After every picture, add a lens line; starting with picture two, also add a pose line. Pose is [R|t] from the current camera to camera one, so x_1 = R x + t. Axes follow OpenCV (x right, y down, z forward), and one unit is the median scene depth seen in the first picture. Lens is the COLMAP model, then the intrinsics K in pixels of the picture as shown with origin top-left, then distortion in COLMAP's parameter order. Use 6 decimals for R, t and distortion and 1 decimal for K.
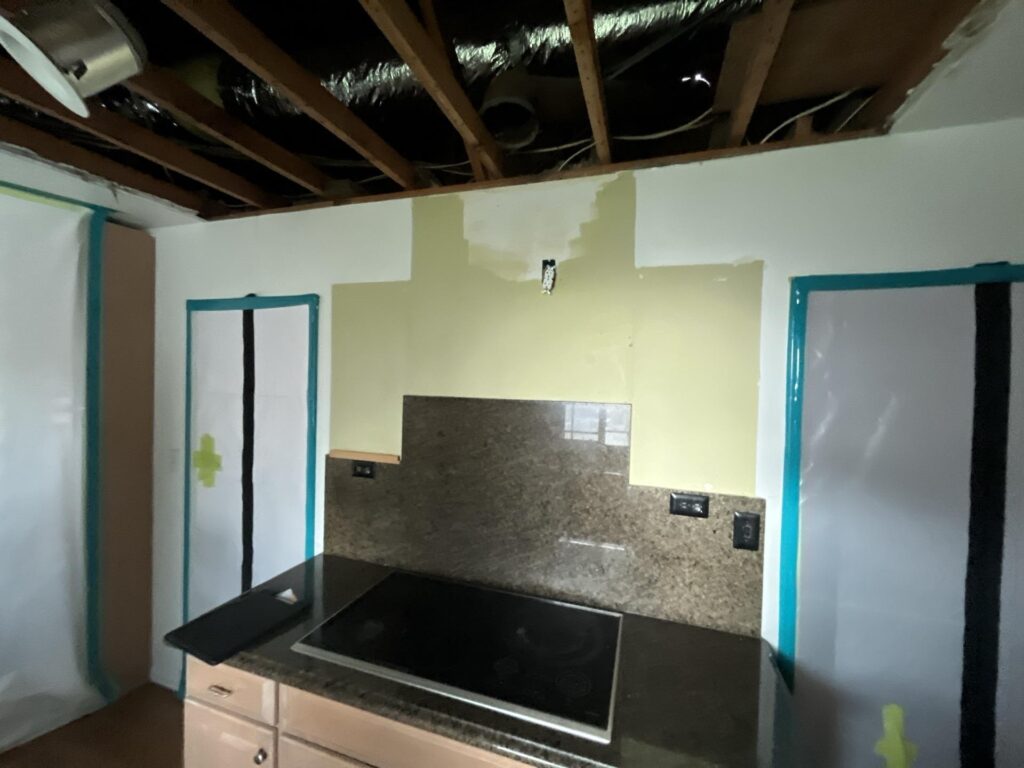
lens RADIAL K [[418.0, 0, 510.8], [0, 418.0, 382.7], [0, 0, 1]] dist [0.000454, -0.000446]
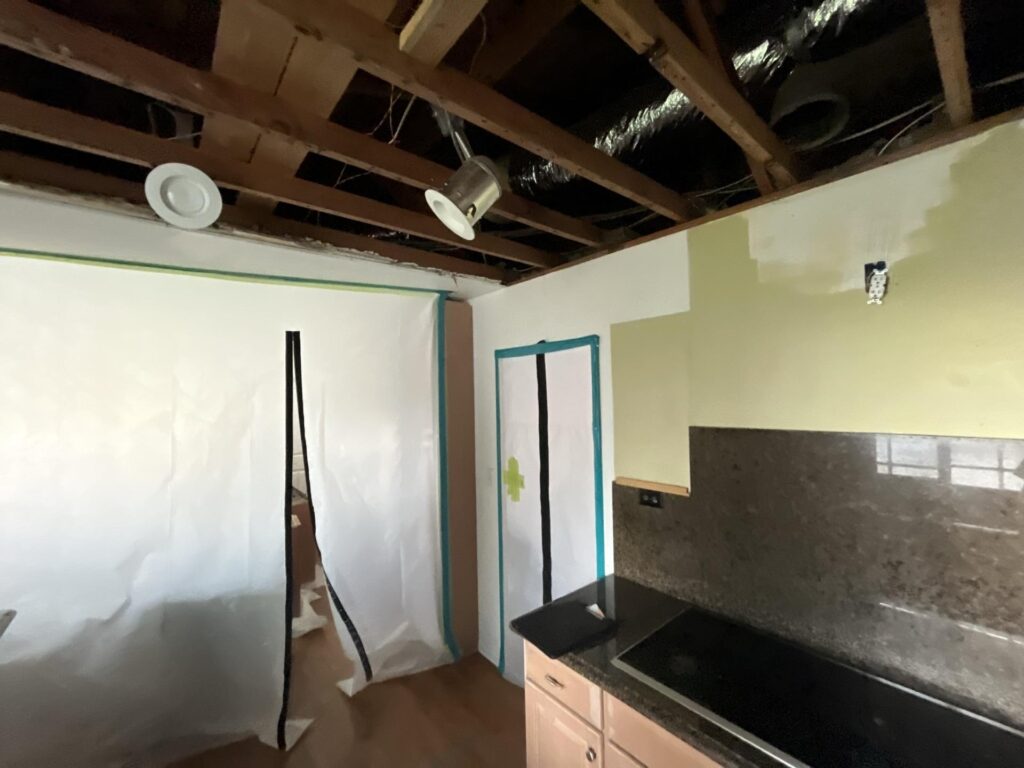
lens RADIAL K [[418.0, 0, 509.0], [0, 418.0, 383.0], [0, 0, 1]] dist [0.000454, -0.000446]
pose [[0.850206, -0.058397, -0.523202, -0.102848], [0.033664, 0.997825, -0.056667, -0.033026], [0.525373, 0.030565, 0.850323, -0.074217]]
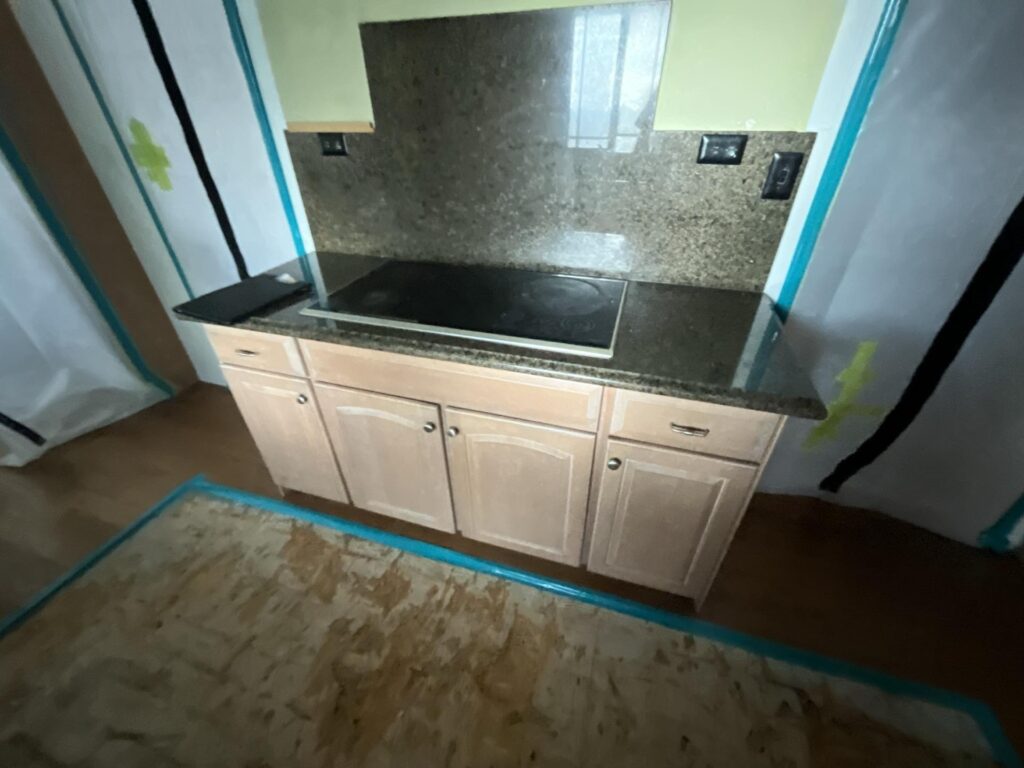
lens RADIAL K [[418.0, 0, 510.2], [0, 418.0, 383.3], [0, 0, 1]] dist [0.000454, -0.000446]
pose [[0.999144, -0.040545, -0.008266, -0.010842], [0.038525, 0.838578, 0.543418, 0.184850], [-0.015101, -0.543271, 0.839422, 0.034970]]
